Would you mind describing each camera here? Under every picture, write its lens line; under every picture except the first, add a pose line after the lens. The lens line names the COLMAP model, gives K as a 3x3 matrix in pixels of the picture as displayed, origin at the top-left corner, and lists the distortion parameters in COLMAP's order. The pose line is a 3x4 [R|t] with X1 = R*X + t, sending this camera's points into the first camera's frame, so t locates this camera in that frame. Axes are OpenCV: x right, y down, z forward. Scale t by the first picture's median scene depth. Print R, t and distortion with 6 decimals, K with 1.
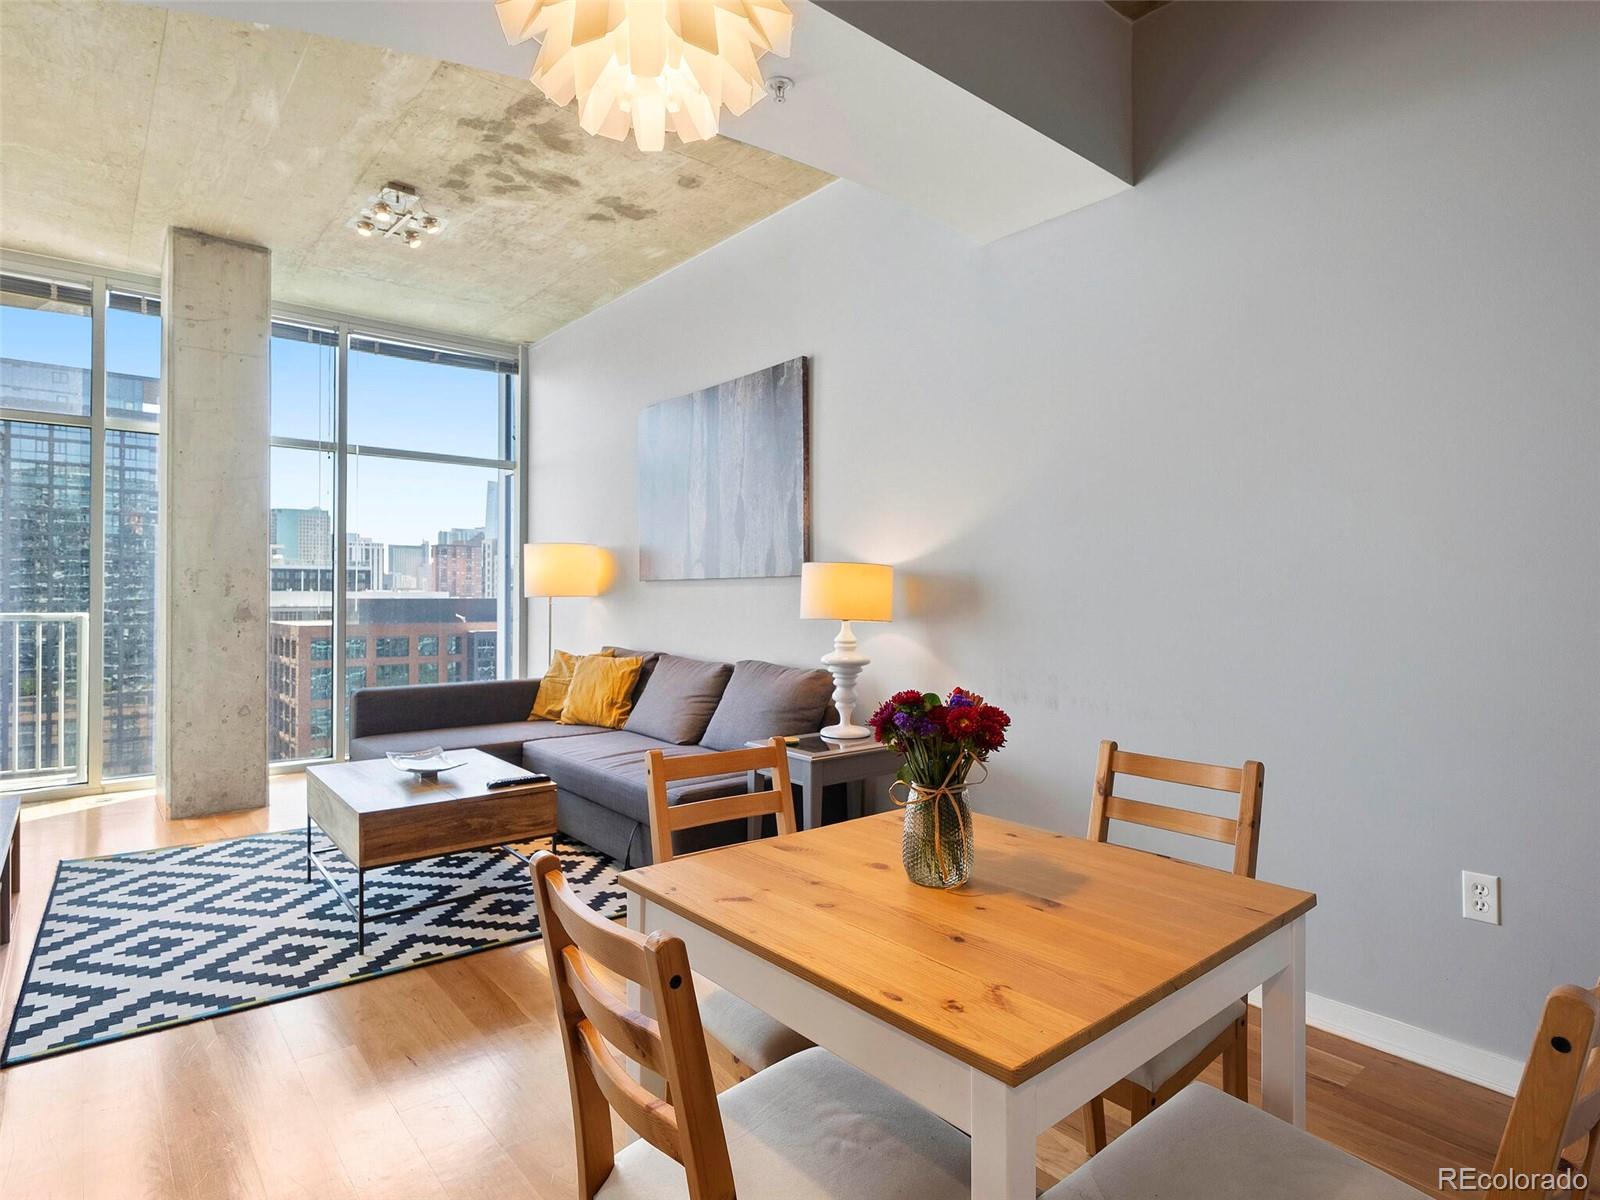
lens RADIAL K [[859.8, 0, 794.4], [0, 859.8, 590.1], [0, 0, 1]] dist [-0.002516, 0.001738]
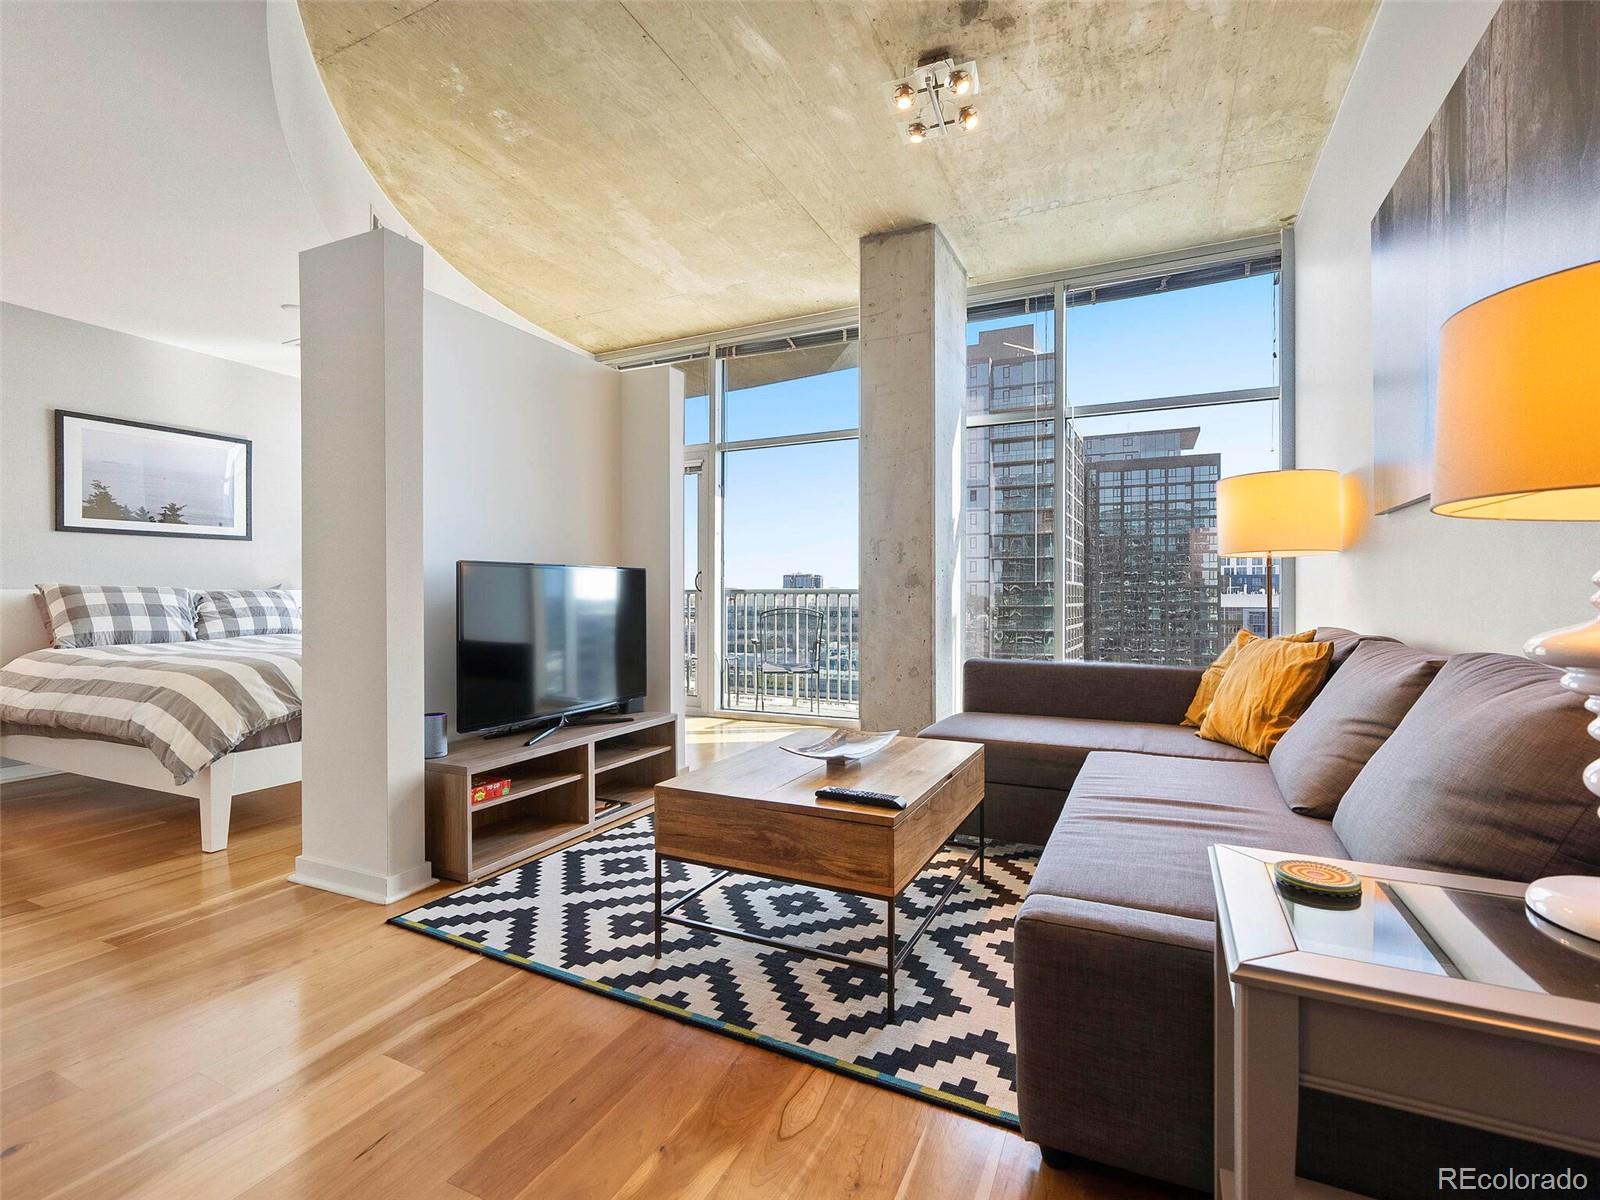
lens RADIAL K [[726.7, 0, 792.7], [0, 726.7, 600.0], [0, 0, 1]] dist [0.000013, 0.000729]
pose [[0.431425, 0.003528, -0.902142, 0.107133], [0.004095, 0.999974, 0.005869, 0.047584], [0.902139, -0.006226, 0.431400, 0.495513]]
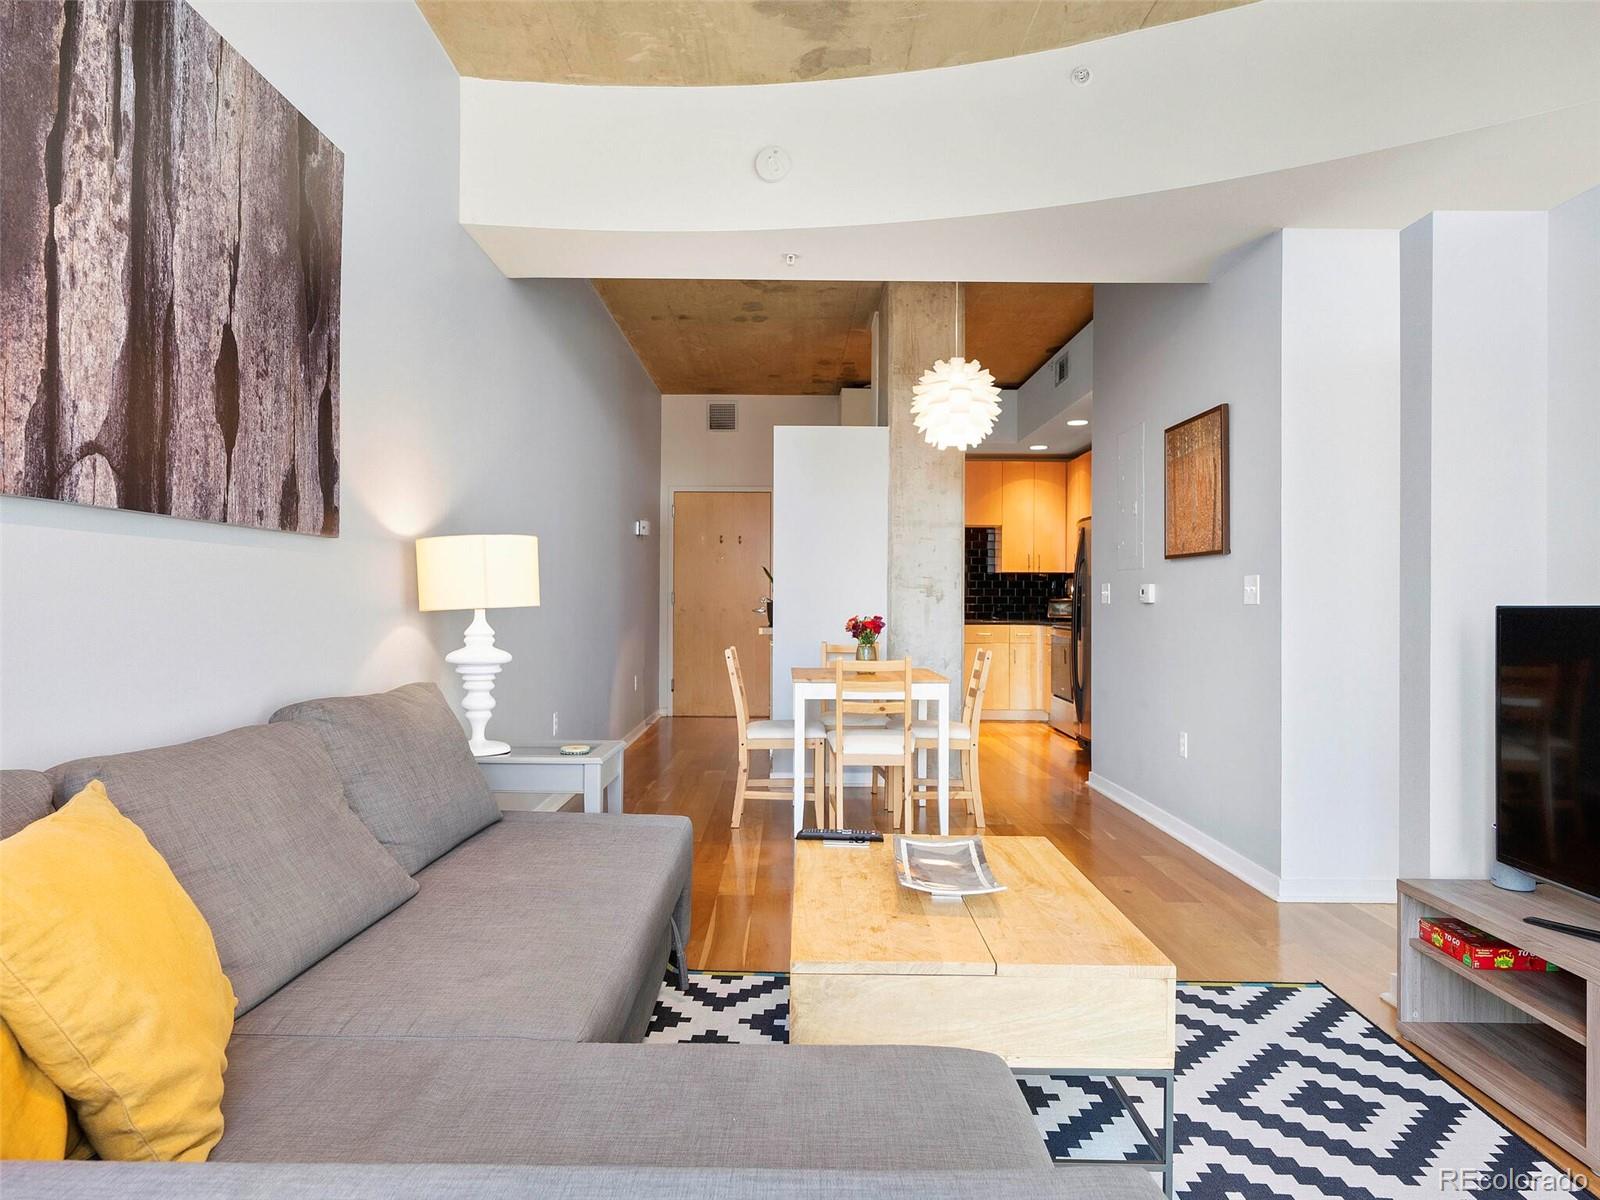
lens RADIAL K [[977.4, 0, 796.6], [0, 977.4, 595.0], [0, 0, 1]] dist [0.001366, -0.000234]
pose [[-0.779853, -0.003063, 0.625956, -0.555723], [-0.010468, 0.999912, -0.008149, 0.021072], [-0.625876, -0.012907, -0.779816, 1.149861]]
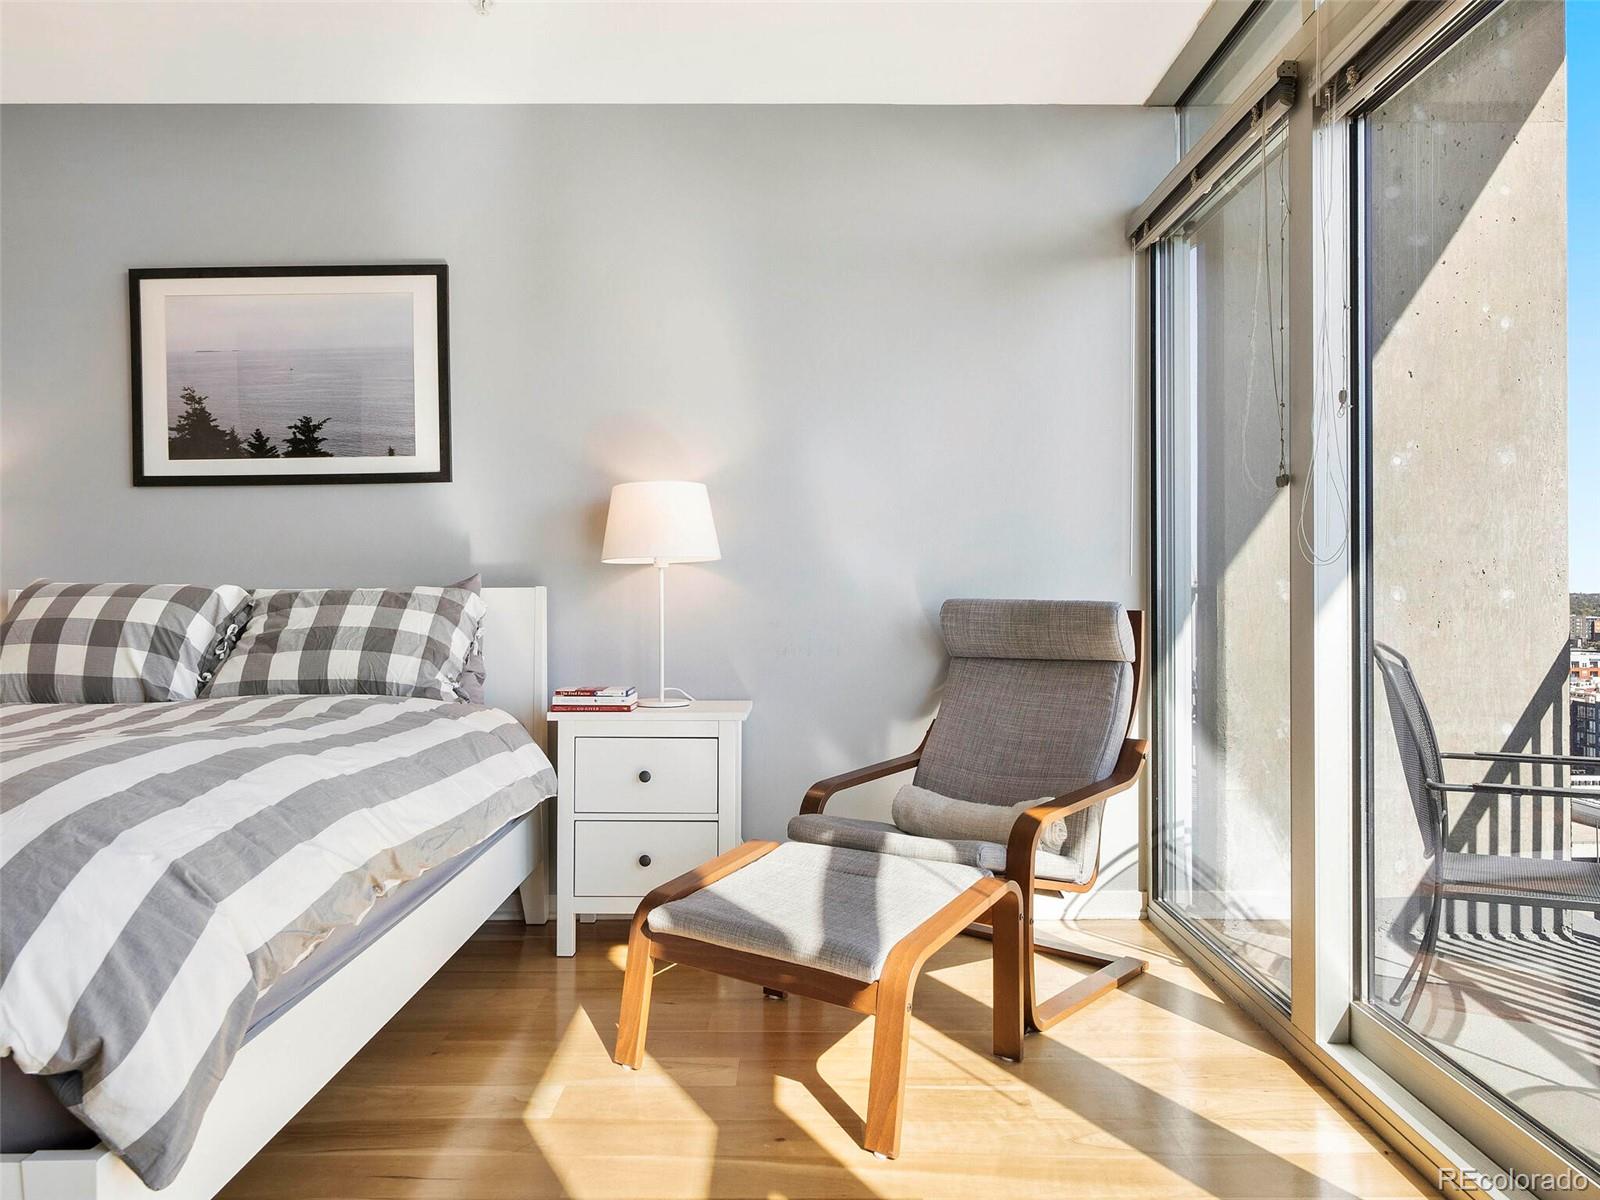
lens RADIAL K [[1071.5, 0, 790.8], [0, 1071.5, 603.6], [0, 0, 1]] dist [0.006549, 0.001601]
pose [[-0.642892, 0.003850, -0.765947, -0.786729], [0.003700, 0.999991, 0.001921, 0.045731], [0.765948, -0.001599, -0.642901, 0.880127]]
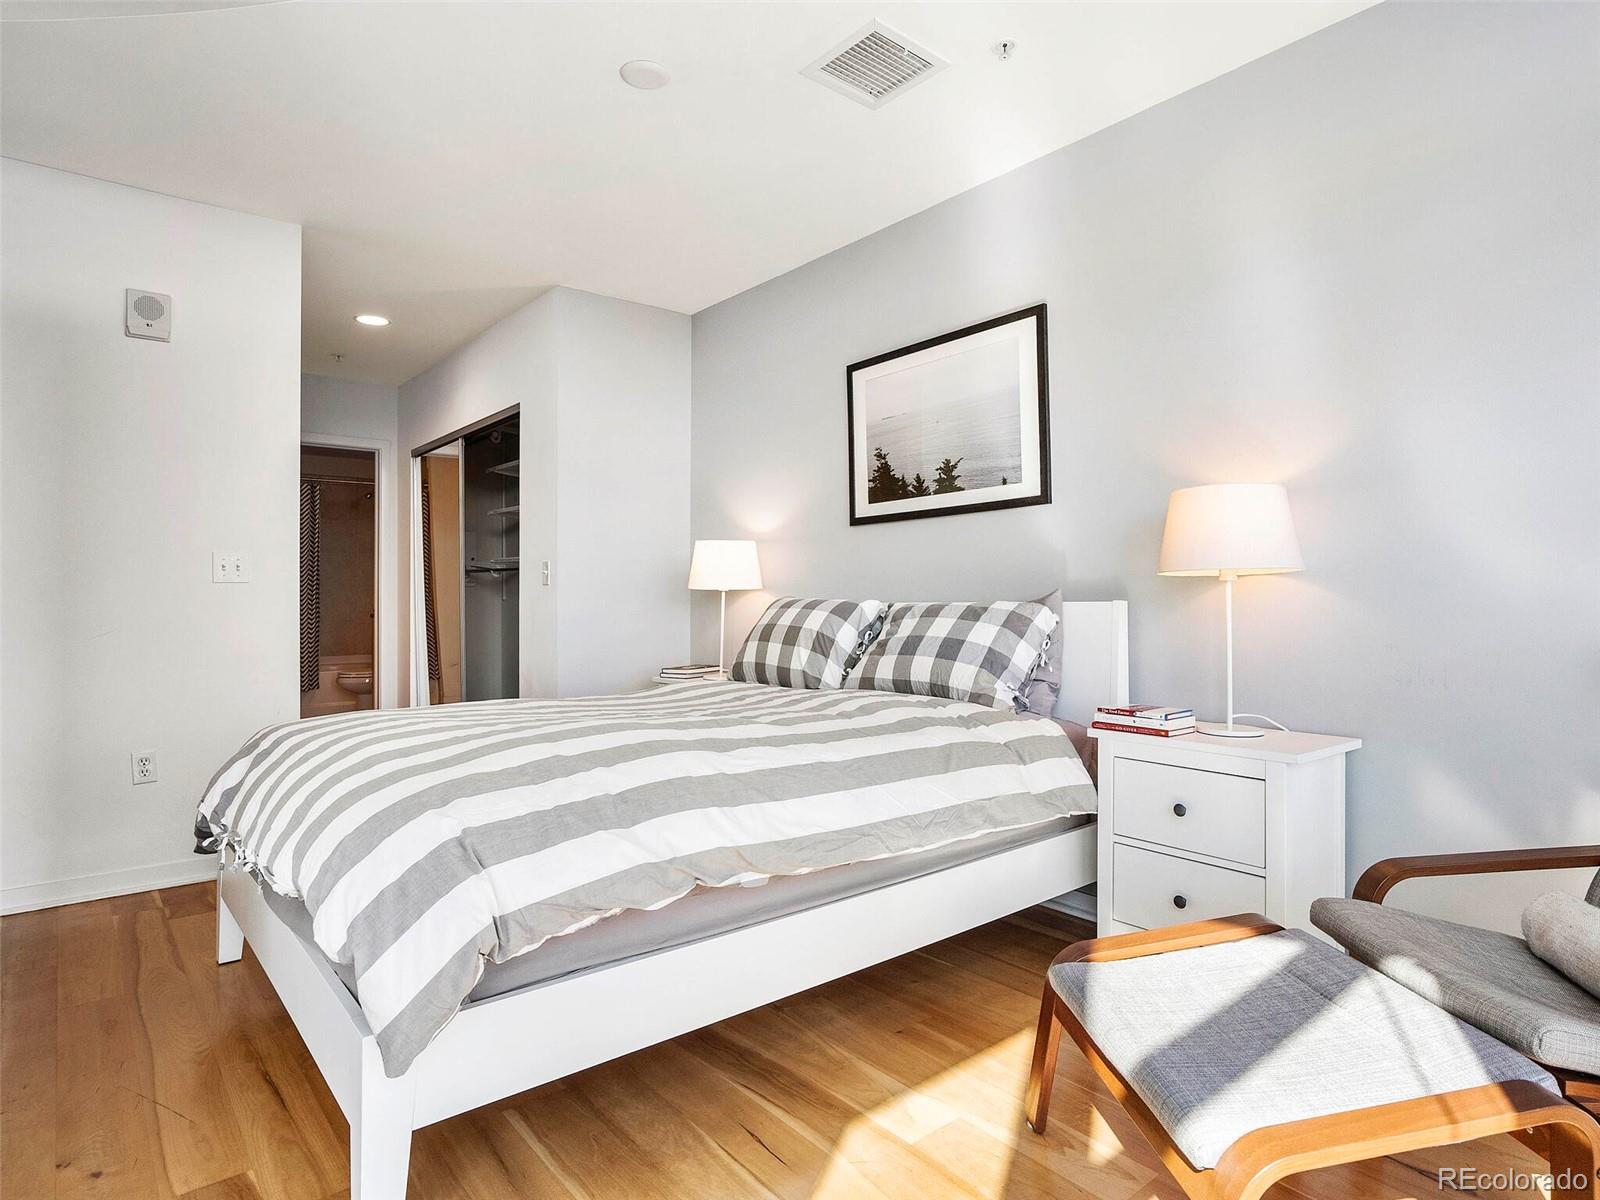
lens RADIAL K [[883.4, 0, 819.4], [0, 883.4, 604.1], [0, 0, 1]] dist [0.007097, 0.004370]
pose [[-0.999810, 0.002814, -0.019264, -1.012435], [0.002739, 0.999988, 0.003944, 0.034690], [0.019275, 0.003890, -0.999807, 0.882663]]
